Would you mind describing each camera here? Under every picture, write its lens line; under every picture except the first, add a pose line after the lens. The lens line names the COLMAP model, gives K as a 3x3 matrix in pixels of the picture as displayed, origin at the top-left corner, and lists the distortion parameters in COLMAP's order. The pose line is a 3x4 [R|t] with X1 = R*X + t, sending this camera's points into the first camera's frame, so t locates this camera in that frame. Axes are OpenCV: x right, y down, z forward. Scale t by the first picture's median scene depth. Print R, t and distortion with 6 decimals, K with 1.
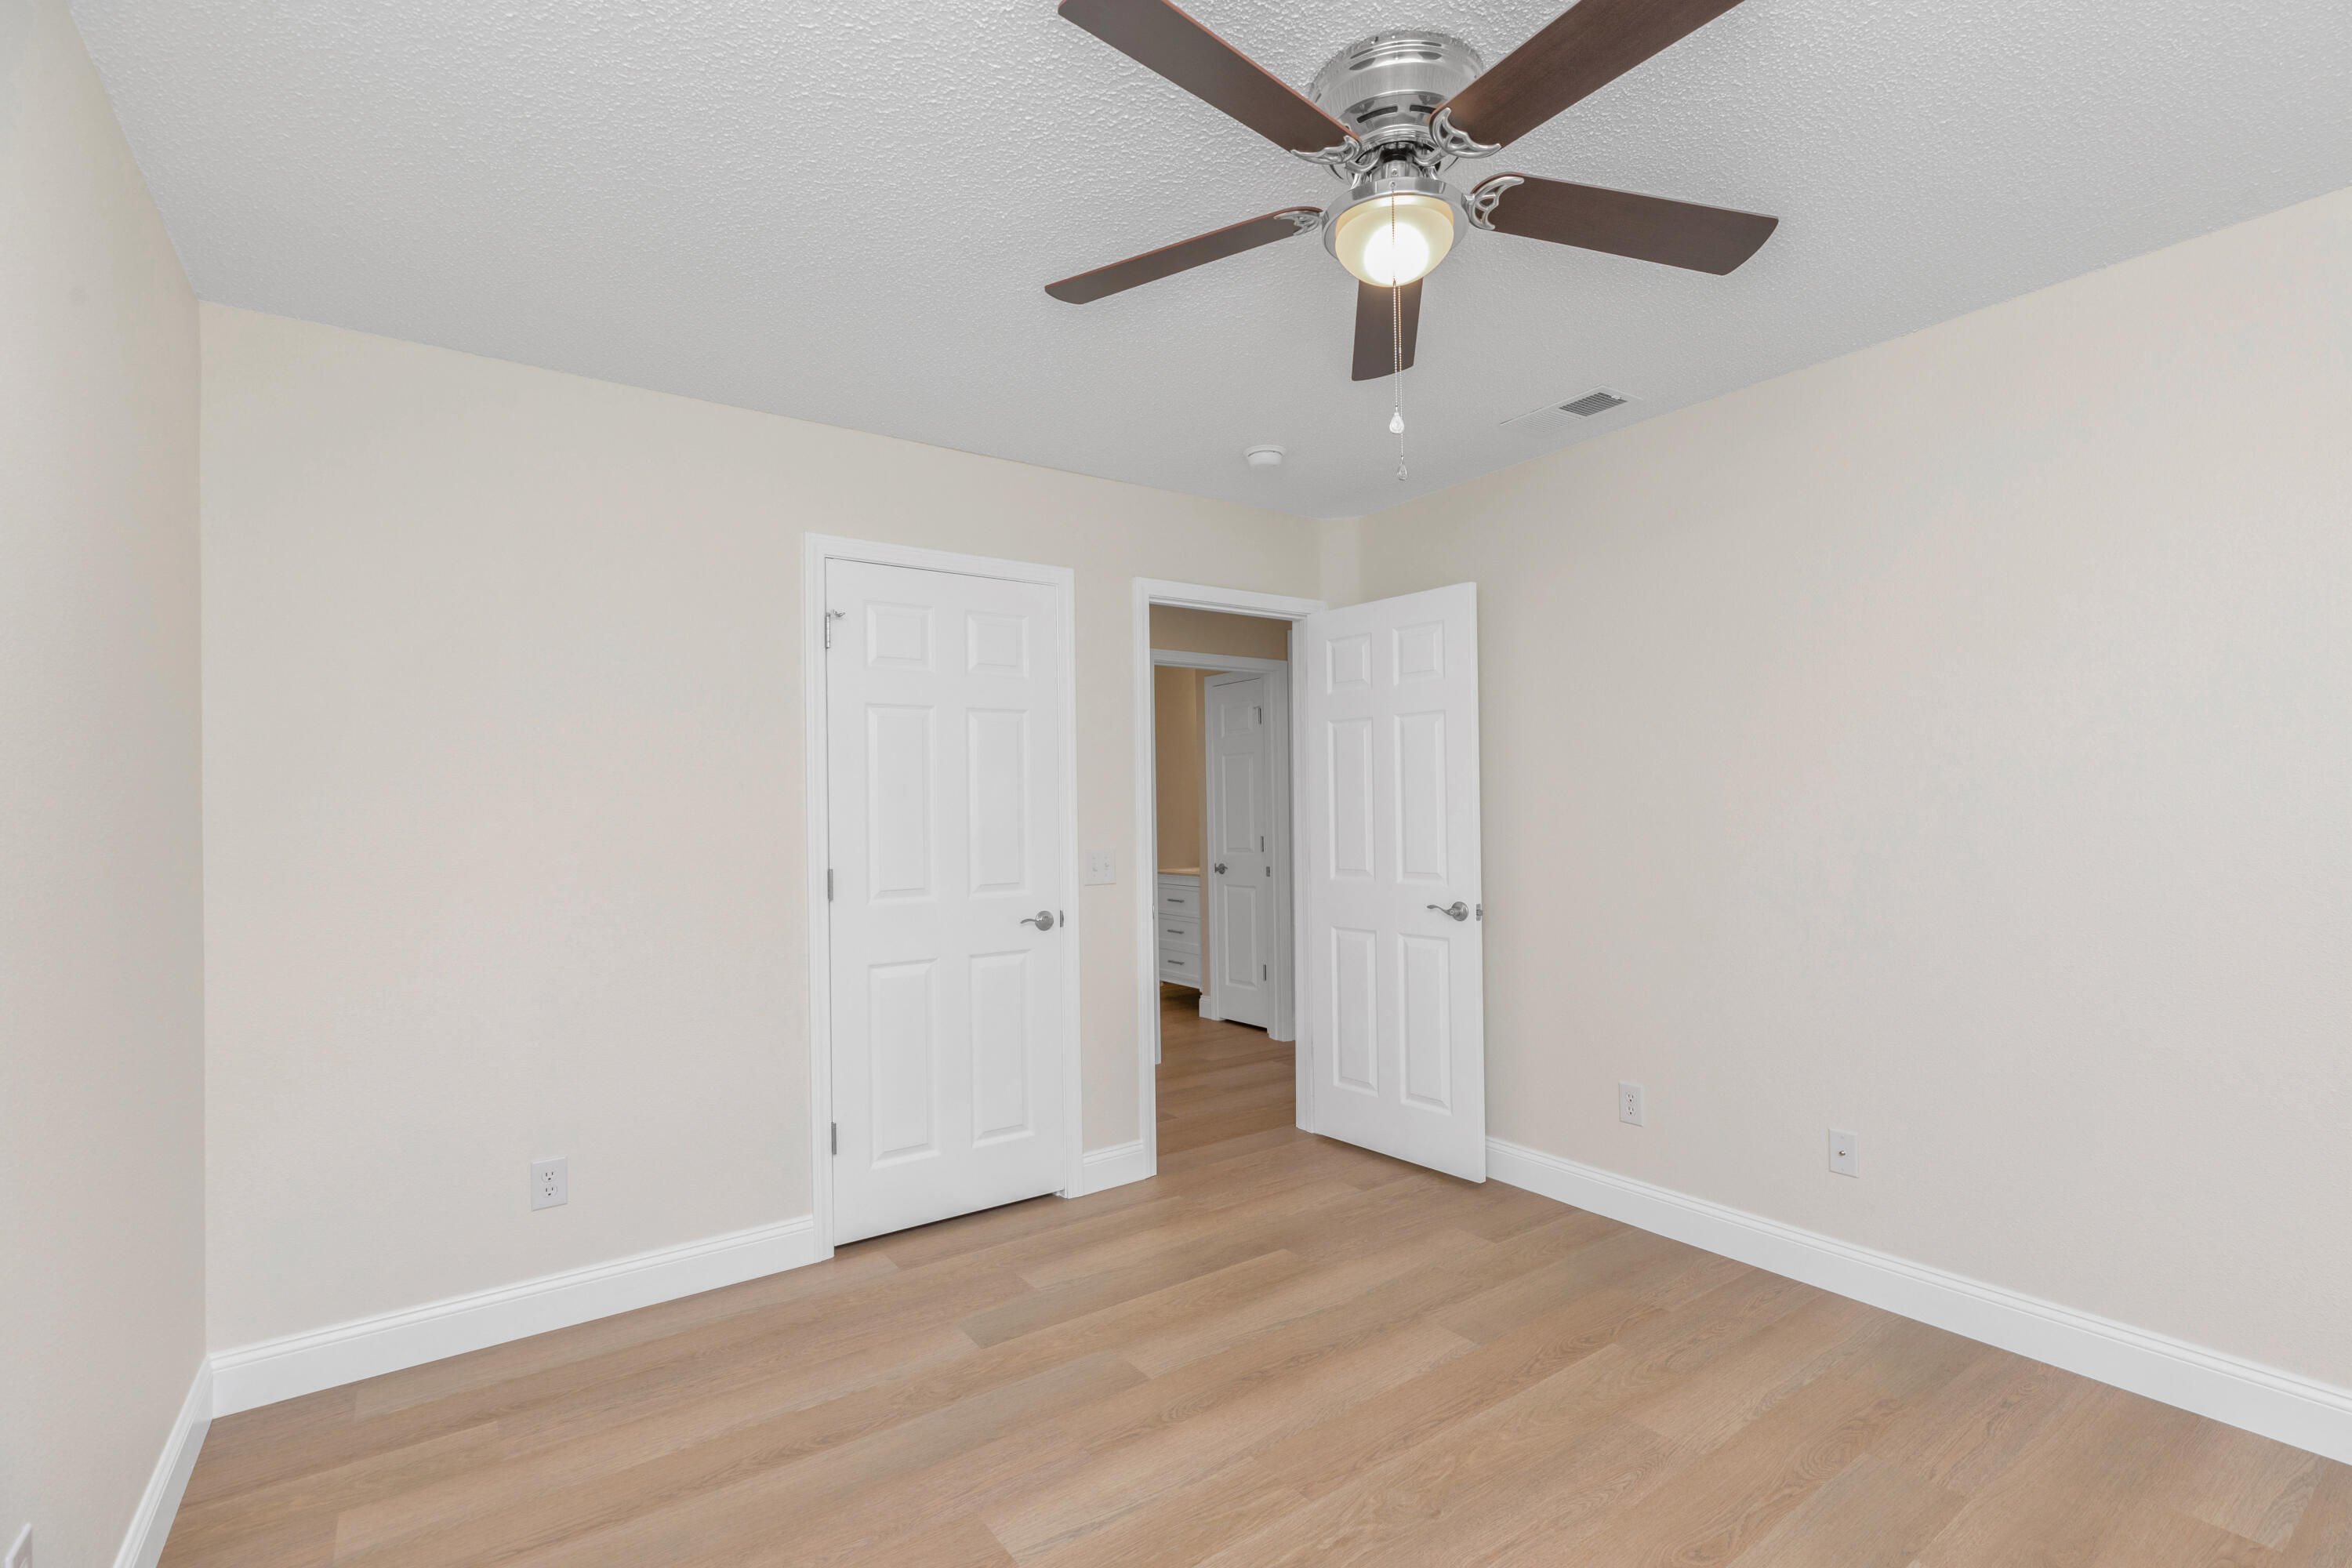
lens RADIAL K [[1069.8, 0, 1174.1], [0, 1069.8, 807.3], [0, 0, 1]] dist [0.000296, 0.000100]
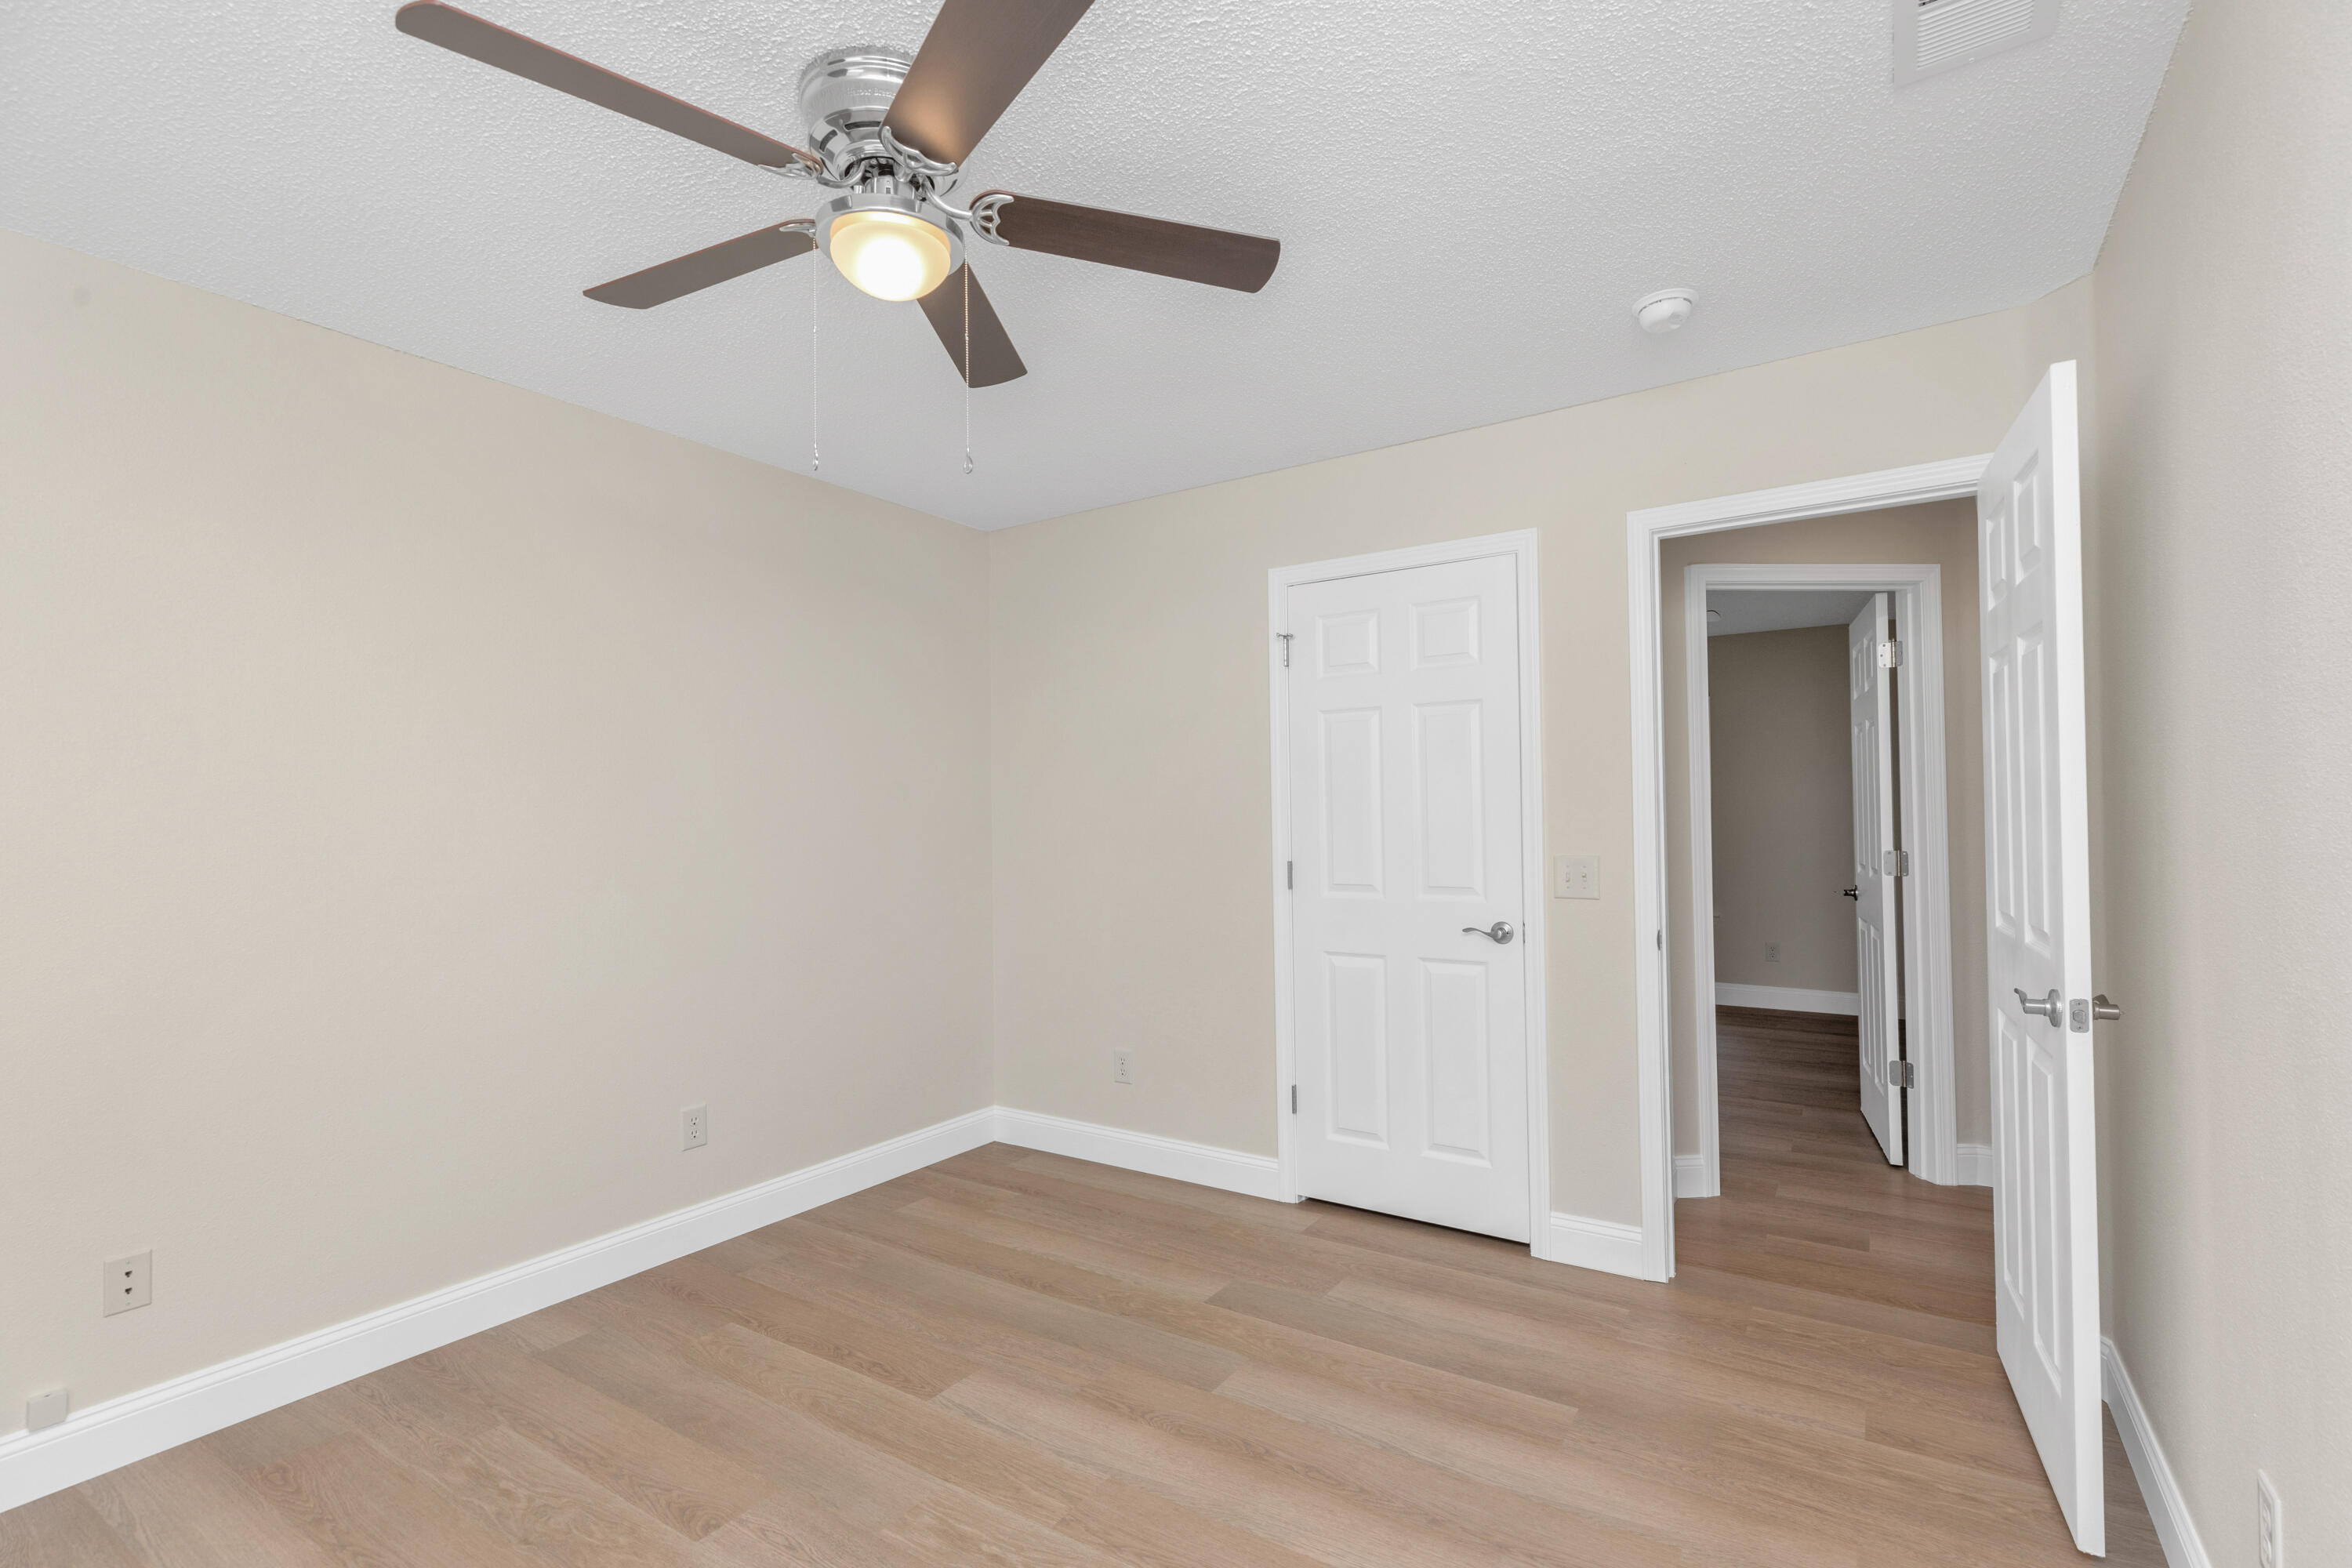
lens RADIAL K [[1046.7, 0, 1176.4], [0, 1046.7, 816.9], [0, 0, 1]] dist [0.000040, -0.000144]
pose [[0.365050, 0.011222, -0.930920, 0.676472], [0.009816, 0.999825, 0.015901, -0.008071], [0.930936, -0.014942, 0.364876, 0.494529]]
